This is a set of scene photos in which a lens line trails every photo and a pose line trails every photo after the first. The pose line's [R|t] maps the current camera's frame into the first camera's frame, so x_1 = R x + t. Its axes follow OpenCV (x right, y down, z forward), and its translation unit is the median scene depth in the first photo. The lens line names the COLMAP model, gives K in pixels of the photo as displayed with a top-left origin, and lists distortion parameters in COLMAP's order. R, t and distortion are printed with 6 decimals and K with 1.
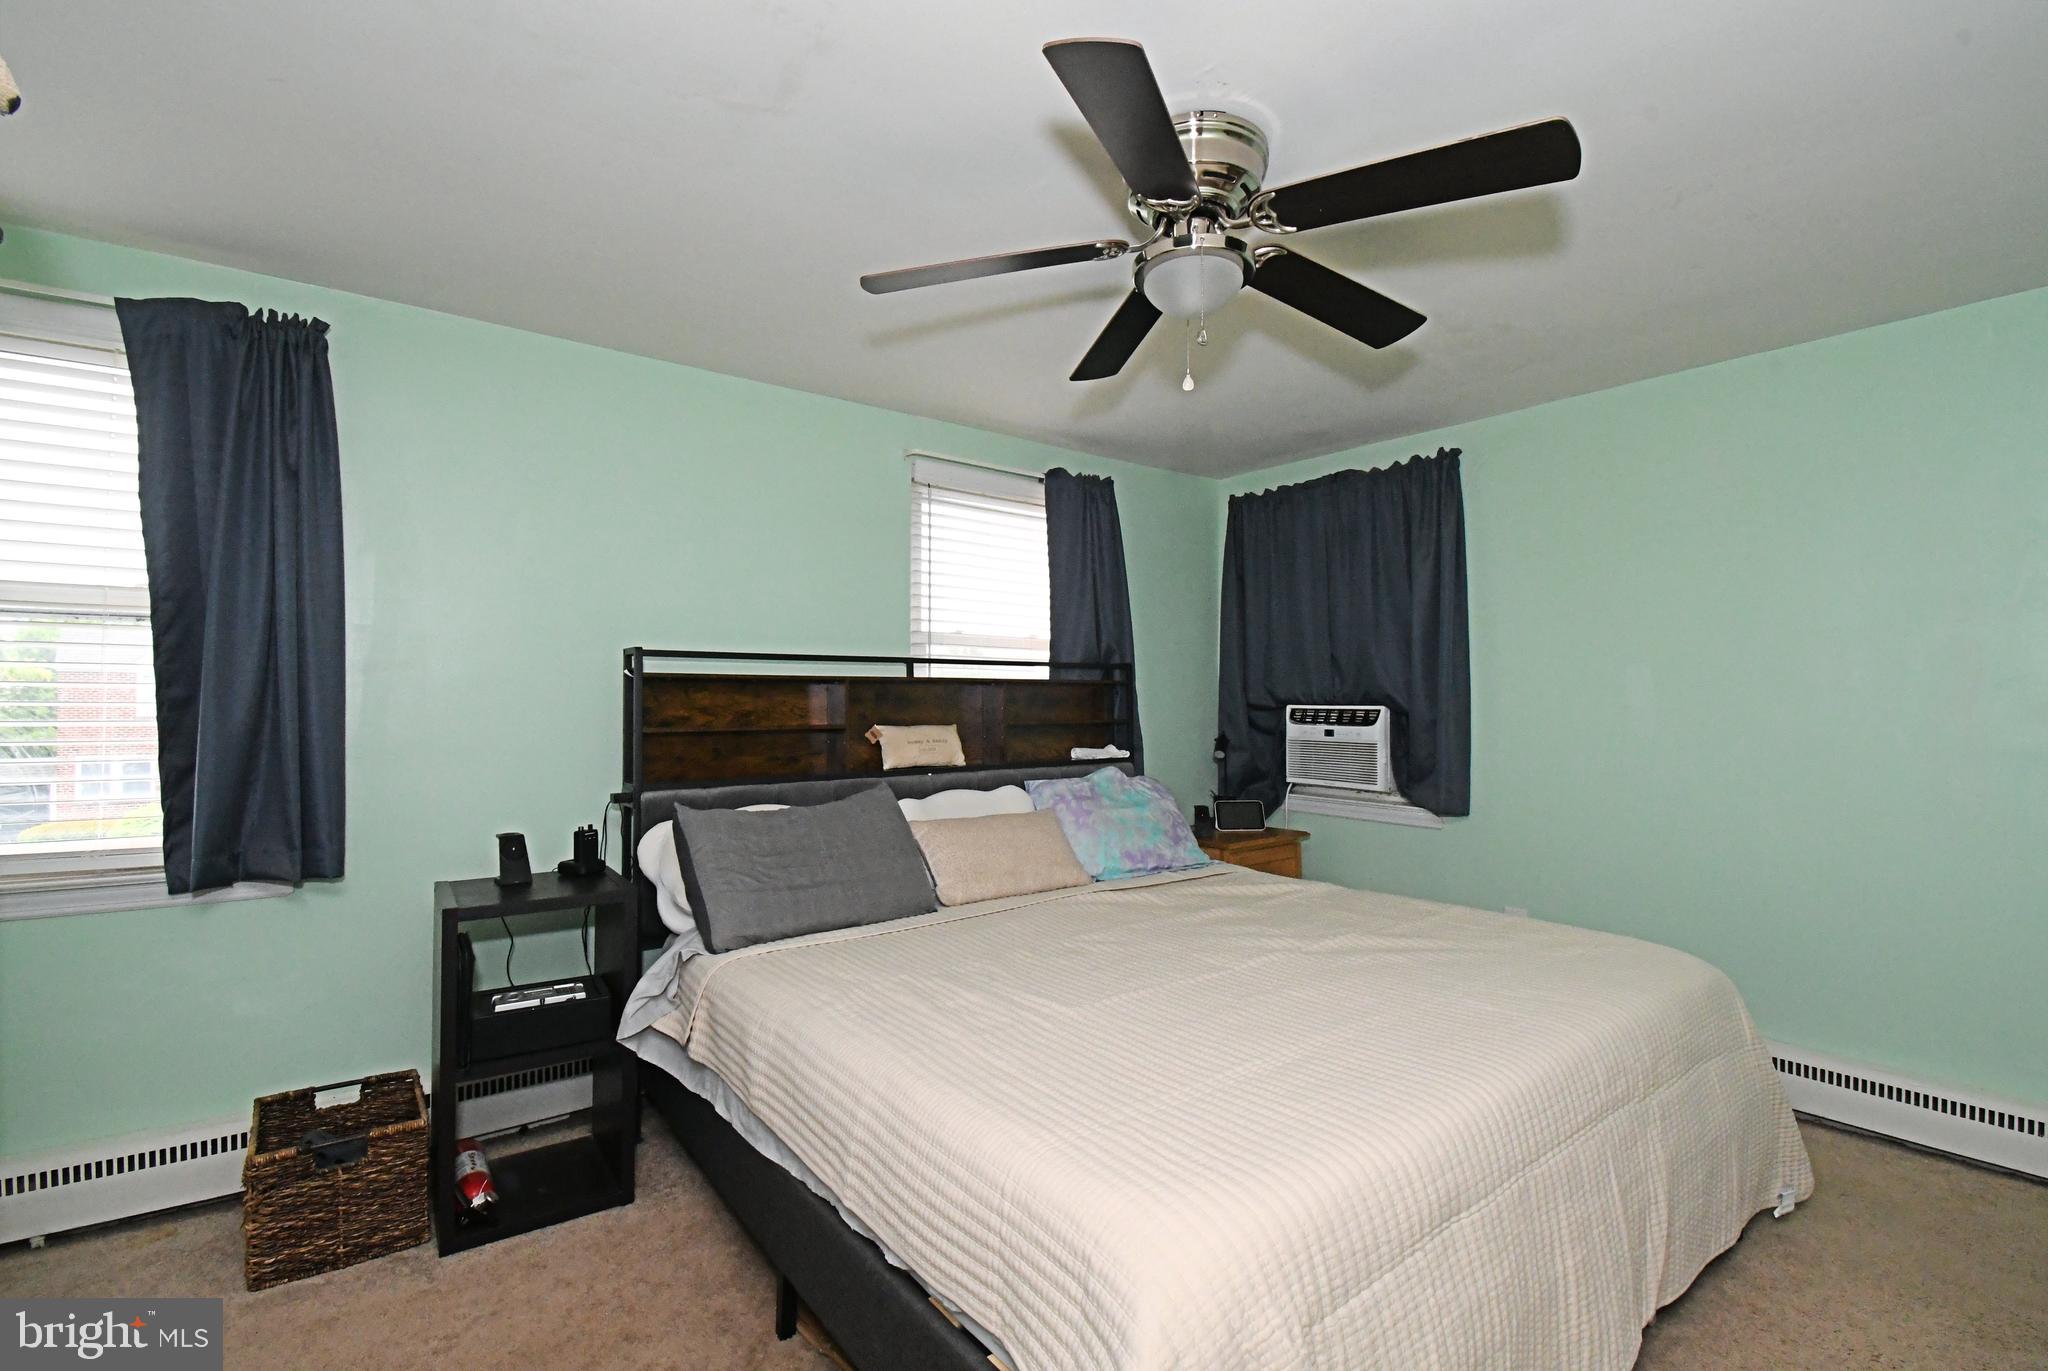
lens RADIAL K [[893.1, 0, 1021.7], [0, 893.1, 686.5], [0, 0, 1]] dist [0.016262, -0.000040]
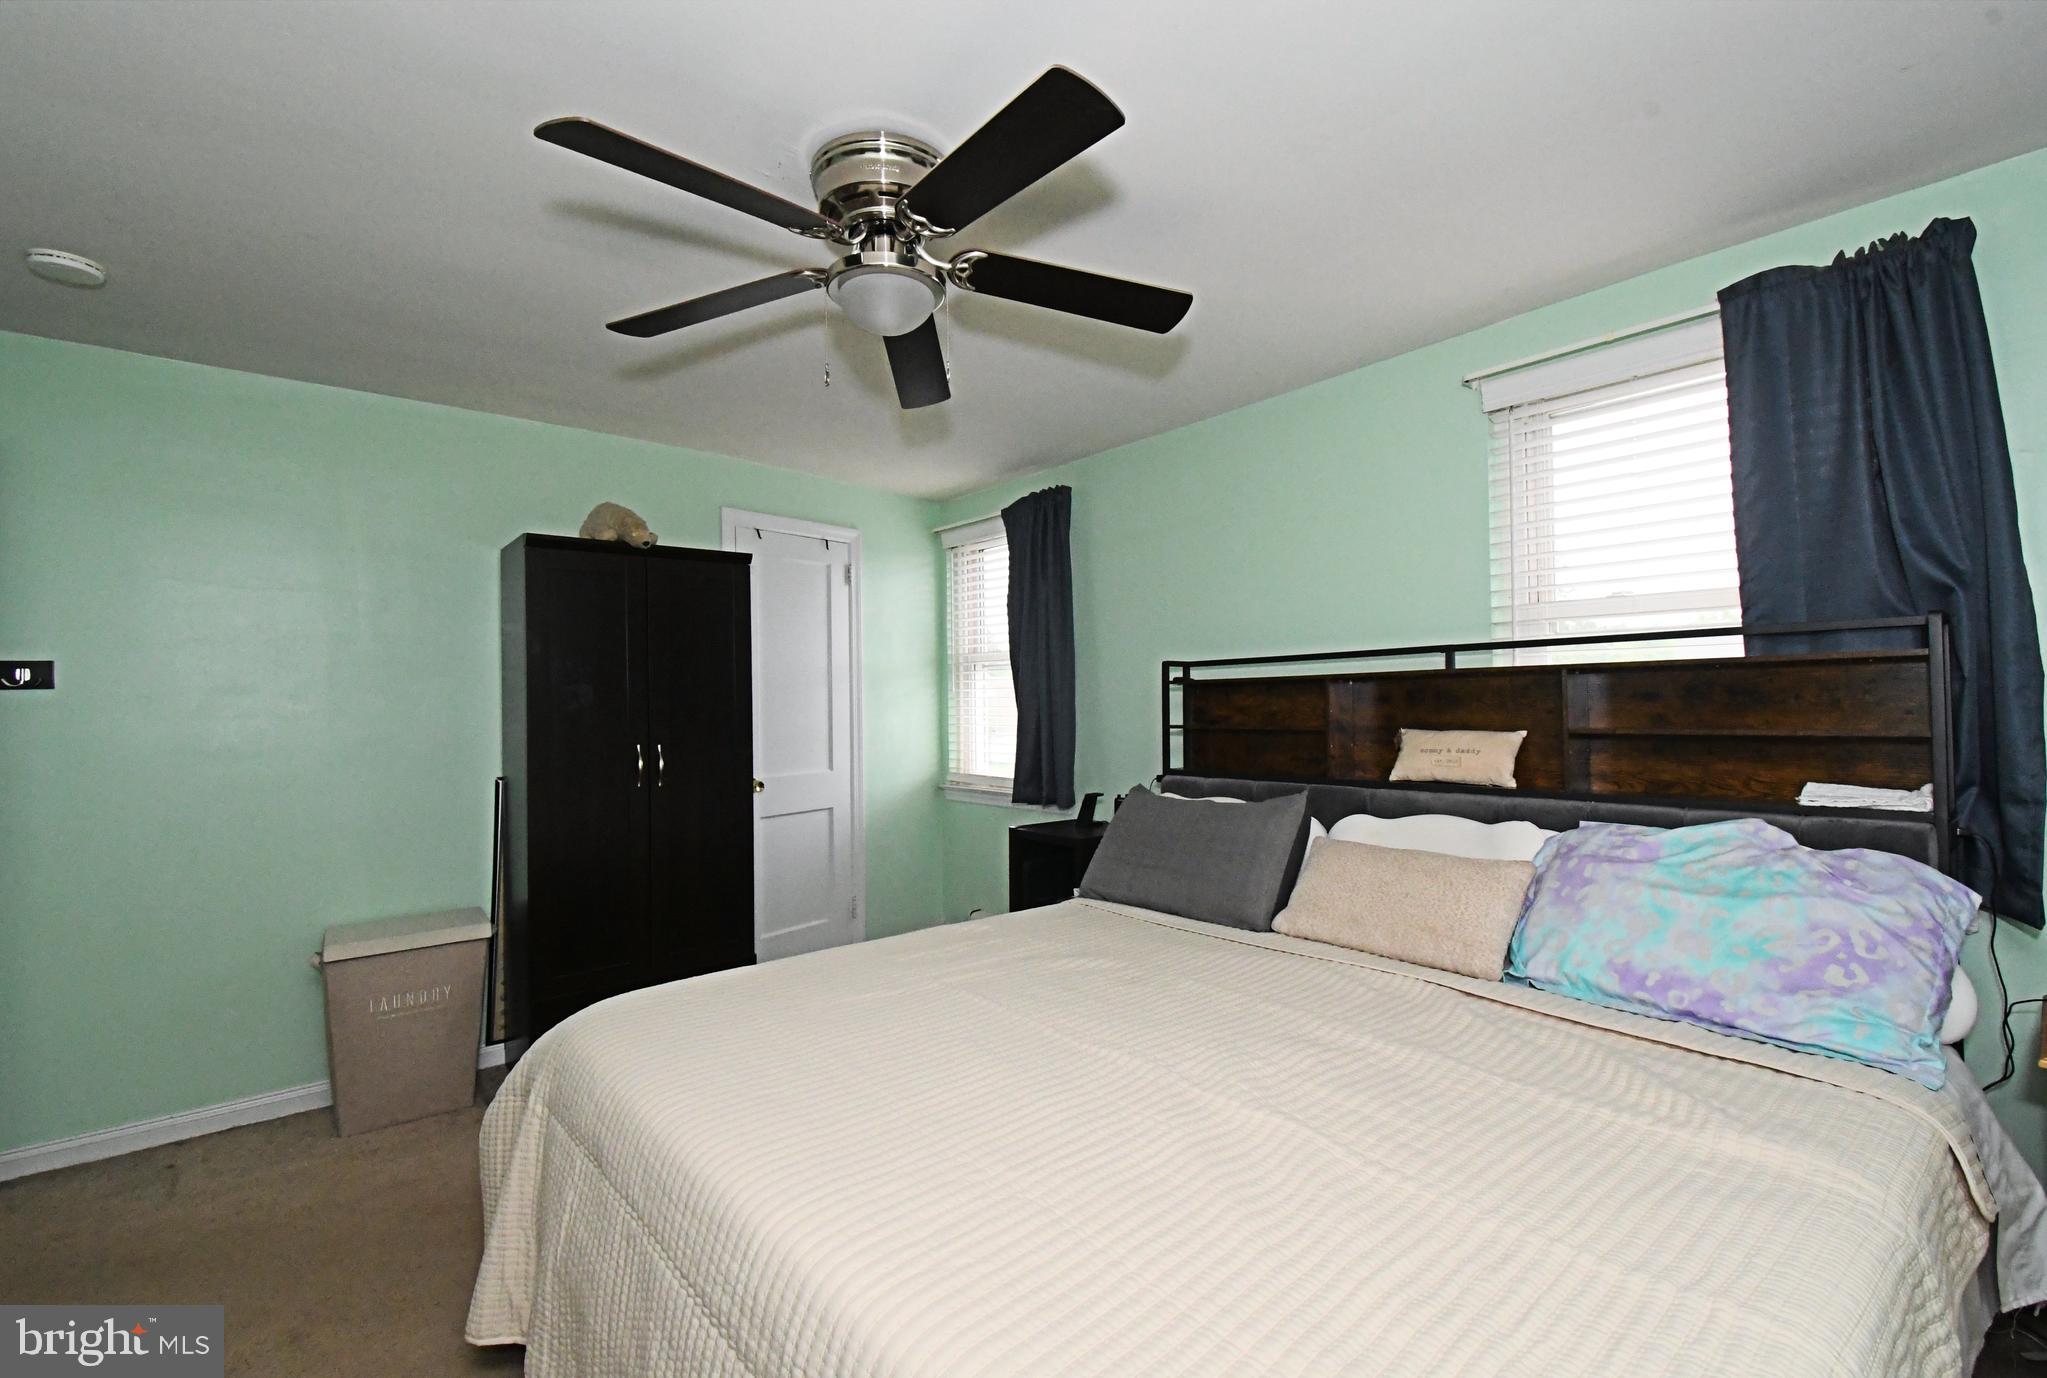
lens RADIAL K [[892.7, 0, 1023.5], [0, 892.7, 691.2], [0, 0, 1]] dist [0.016262, -0.000040]
pose [[0.058347, -0.020093, -0.998094, 0.646357], [0.024477, 0.999526, -0.018691, 0.014529], [0.997996, -0.023340, 0.058812, 0.573621]]
